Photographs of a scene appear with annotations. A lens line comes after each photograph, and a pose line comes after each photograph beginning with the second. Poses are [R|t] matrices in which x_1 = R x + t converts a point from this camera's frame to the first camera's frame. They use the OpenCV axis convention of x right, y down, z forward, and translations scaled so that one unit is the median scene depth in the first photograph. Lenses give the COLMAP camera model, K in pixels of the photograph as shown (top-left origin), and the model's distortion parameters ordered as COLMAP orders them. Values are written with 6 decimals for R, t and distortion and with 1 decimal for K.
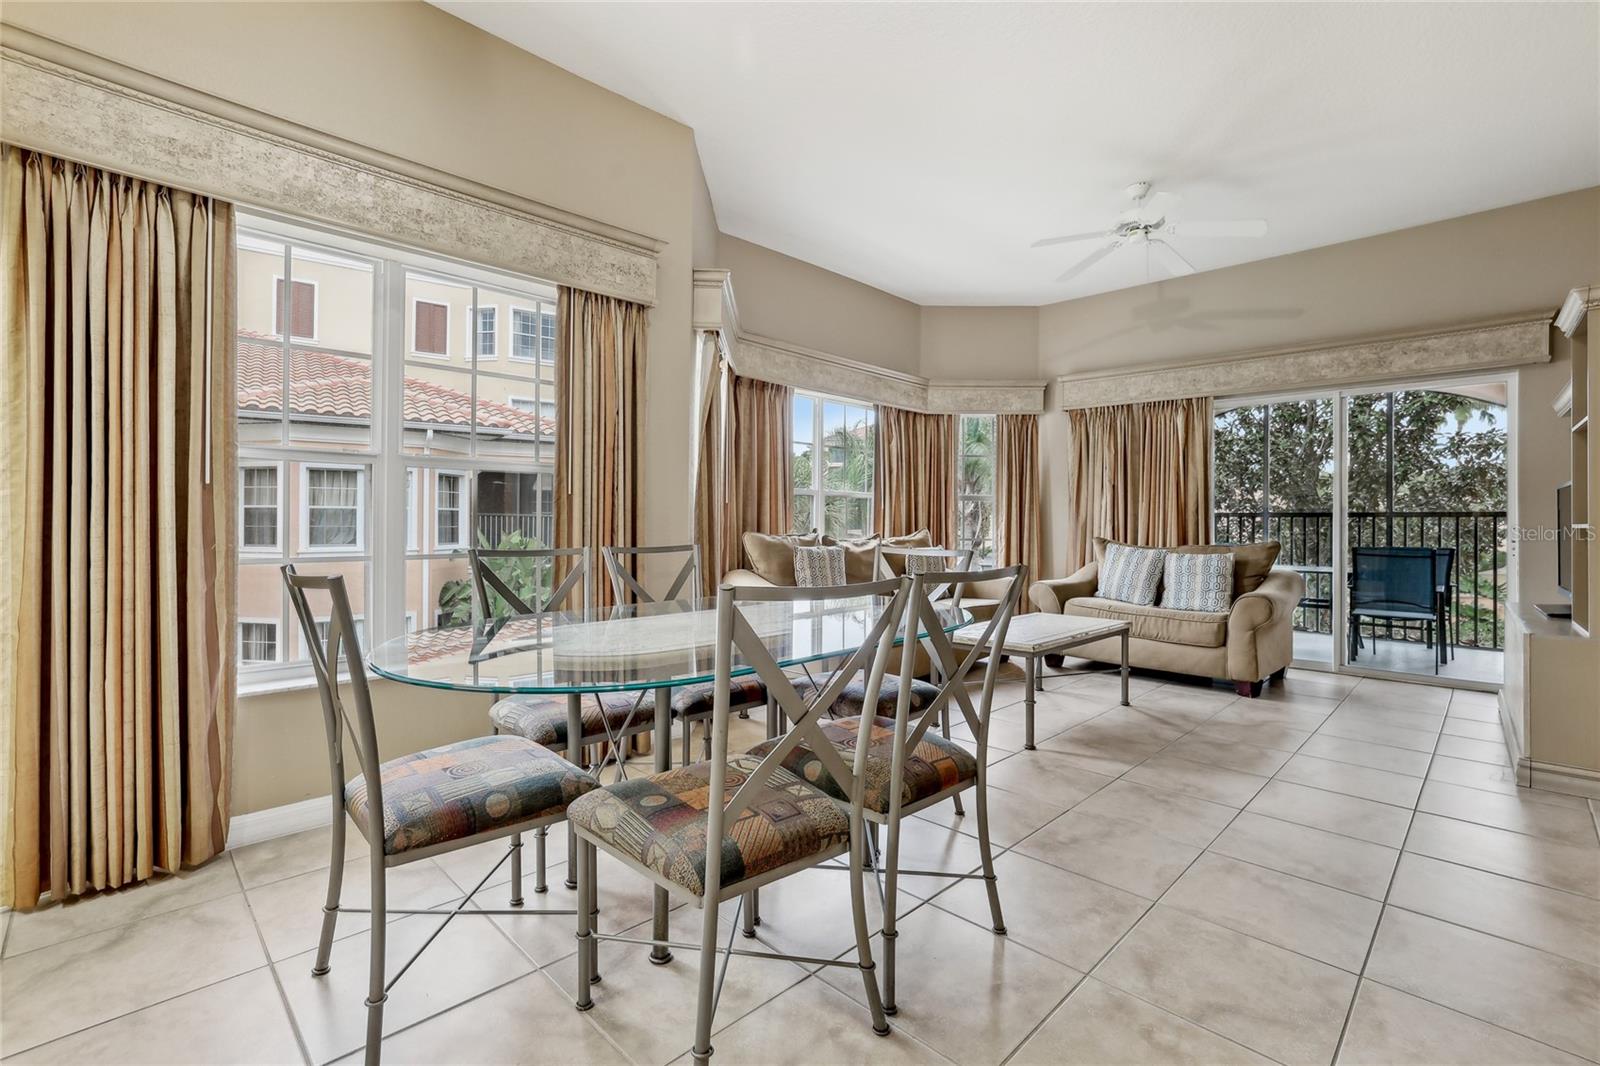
lens RADIAL K [[704.2, 0, 801.8], [0, 704.2, 518.7], [0, 0, 1]] dist [-0.017797, 0.002881]
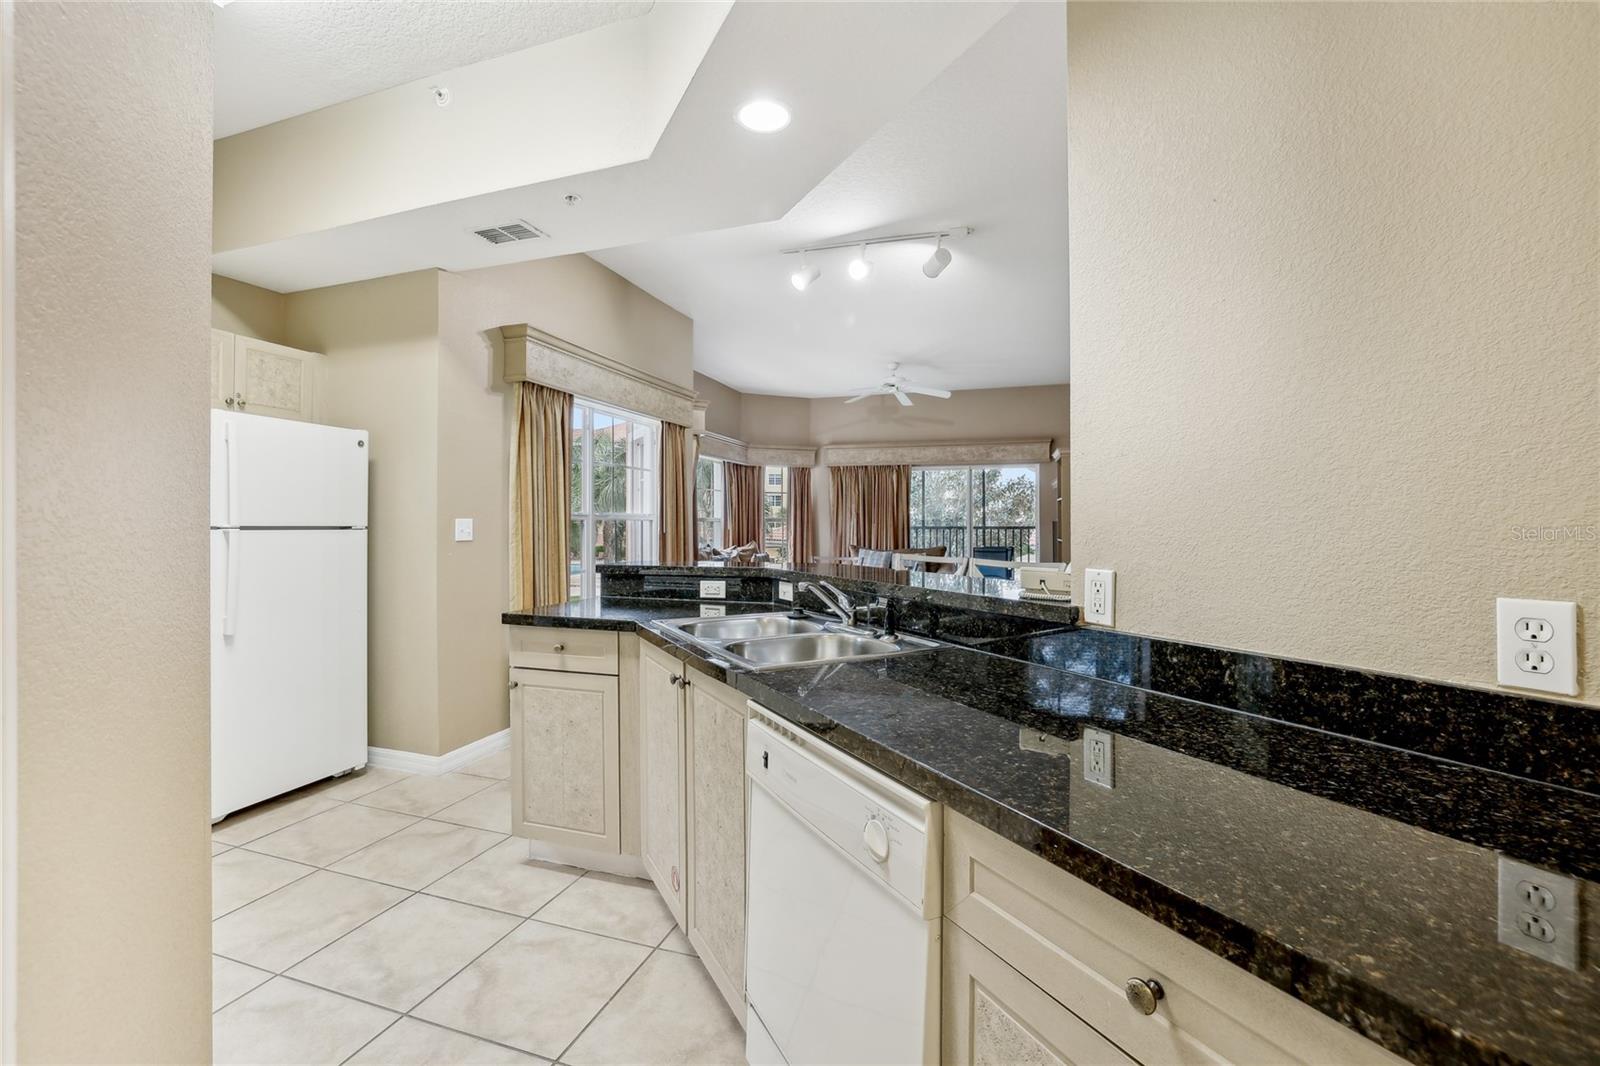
lens RADIAL K [[704.2, 0, 798.9], [0, 704.2, 535.5], [0, 0, 1]] dist [-0.017797, 0.002881]
pose [[0.888519, -0.017330, 0.458512, -0.525277], [0.008820, 0.999747, 0.020695, -0.036785], [-0.458755, -0.014344, 0.888447, -0.495488]]
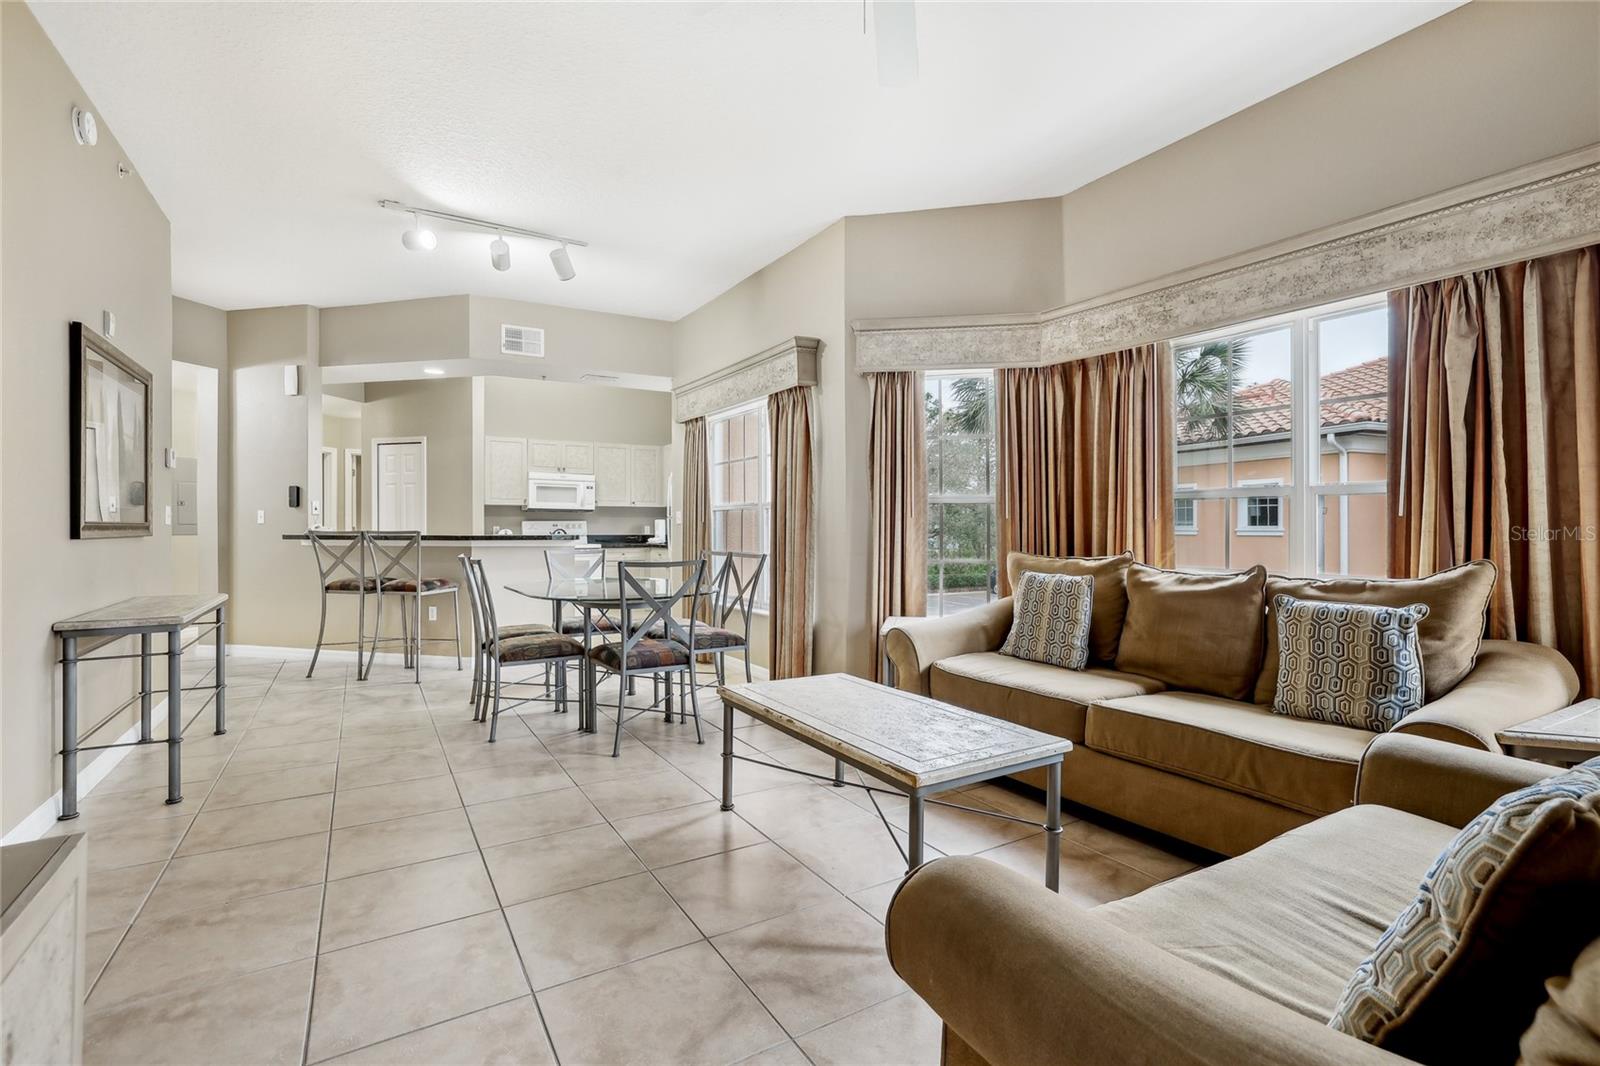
lens RADIAL K [[728.0, 0, 809.9], [0, 728.0, 530.4], [0, 0, 1]] dist [-0.012349, 0.000360]
pose [[-0.227174, -0.002612, -0.973851, 0.765132], [0.003789, 0.999986, -0.003566, -0.005007], [0.973847, -0.004500, -0.227161, 0.854767]]
